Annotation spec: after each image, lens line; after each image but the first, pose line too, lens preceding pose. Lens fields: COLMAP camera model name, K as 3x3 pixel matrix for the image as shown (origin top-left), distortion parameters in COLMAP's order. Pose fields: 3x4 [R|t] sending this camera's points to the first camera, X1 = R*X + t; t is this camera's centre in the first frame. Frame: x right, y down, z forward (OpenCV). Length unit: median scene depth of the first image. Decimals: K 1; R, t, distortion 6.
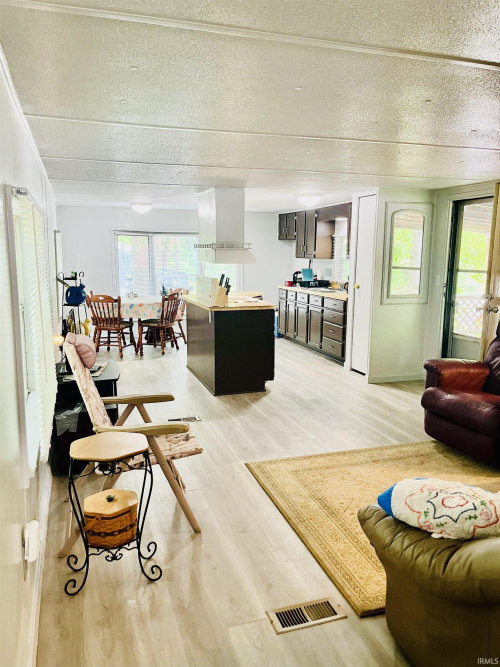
lens RADIAL K [[528.3, 0, 251.3], [0, 528.3, 333.5], [0, 0, 1]] dist [0.058313, -0.079226]
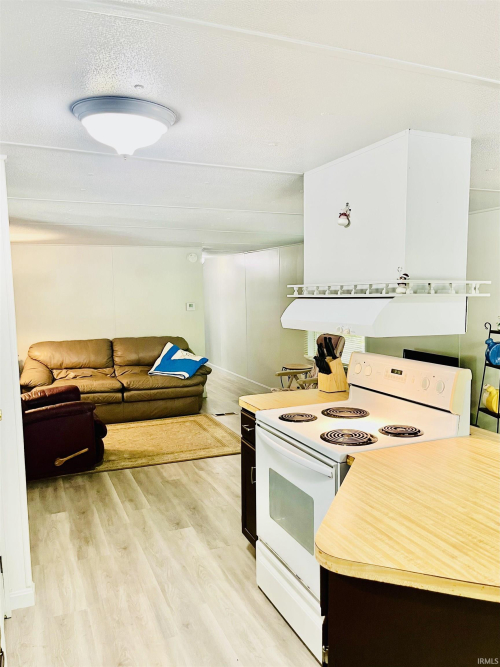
lens RADIAL K [[528.3, 0, 251.3], [0, 528.3, 334.8], [0, 0, 1]] dist [0.058313, -0.079226]
pose [[-0.996858, 0.000292, -0.079205, 0.108286], [-0.019218, 0.969219, 0.245448, -0.358648], [0.076839, 0.246199, -0.966169, 2.099324]]
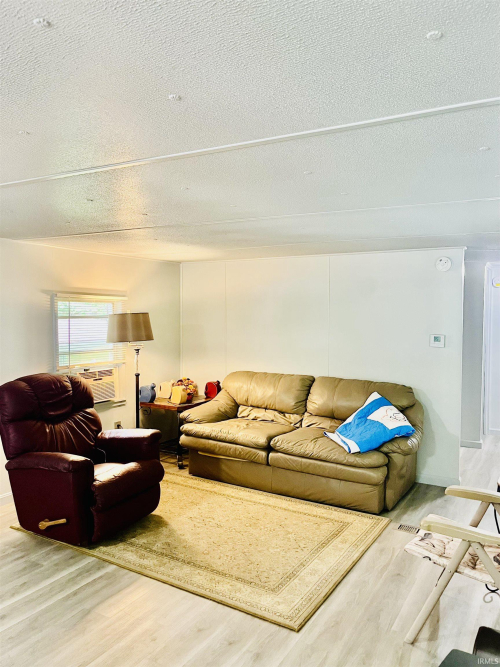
lens RADIAL K [[528.3, 0, 250.3], [0, 528.3, 330.8], [0, 0, 1]] dist [0.058313, -0.079226]
pose [[-0.650470, -0.051700, 0.757770, -0.453934], [0.107194, 0.981446, 0.158976, -0.249046], [-0.751929, 0.184637, -0.632860, 1.326943]]
